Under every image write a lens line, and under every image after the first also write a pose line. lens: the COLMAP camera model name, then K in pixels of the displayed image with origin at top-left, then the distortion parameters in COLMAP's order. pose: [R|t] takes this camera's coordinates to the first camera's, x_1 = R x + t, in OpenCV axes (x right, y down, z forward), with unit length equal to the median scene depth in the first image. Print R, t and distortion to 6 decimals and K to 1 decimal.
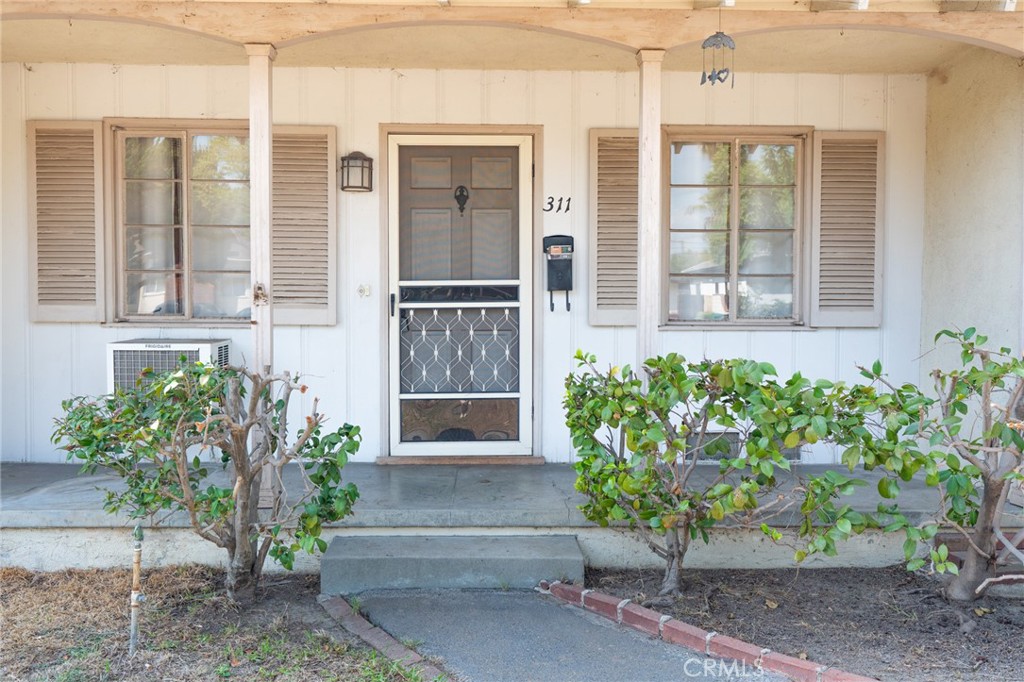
lens RADIAL K [[889.5, 0, 511.1], [0, 889.5, 341.2], [0, 0, 1]] dist [0.012994, 0.001799]
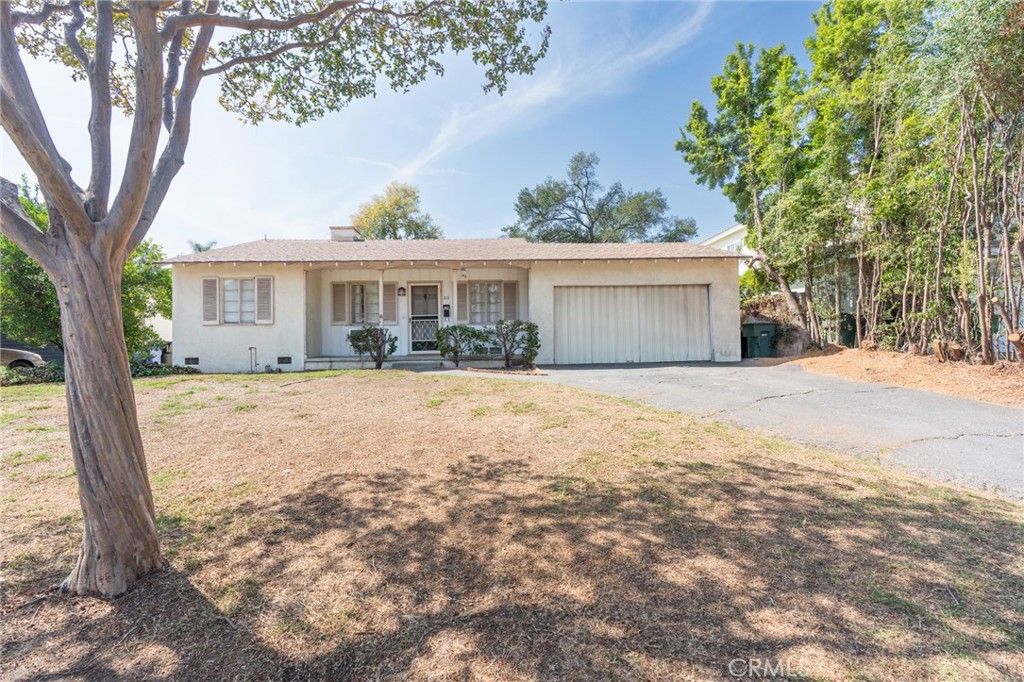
lens RADIAL K [[458.4, 0, 513.8], [0, 458.4, 340.7], [0, 0, 1]] dist [-0.013349, 0.005017]
pose [[0.999761, -0.018465, 0.011727, 0.365940], [0.018994, 0.998727, -0.046734, 0.180548], [-0.010849, 0.046945, 0.998839, -1.332794]]
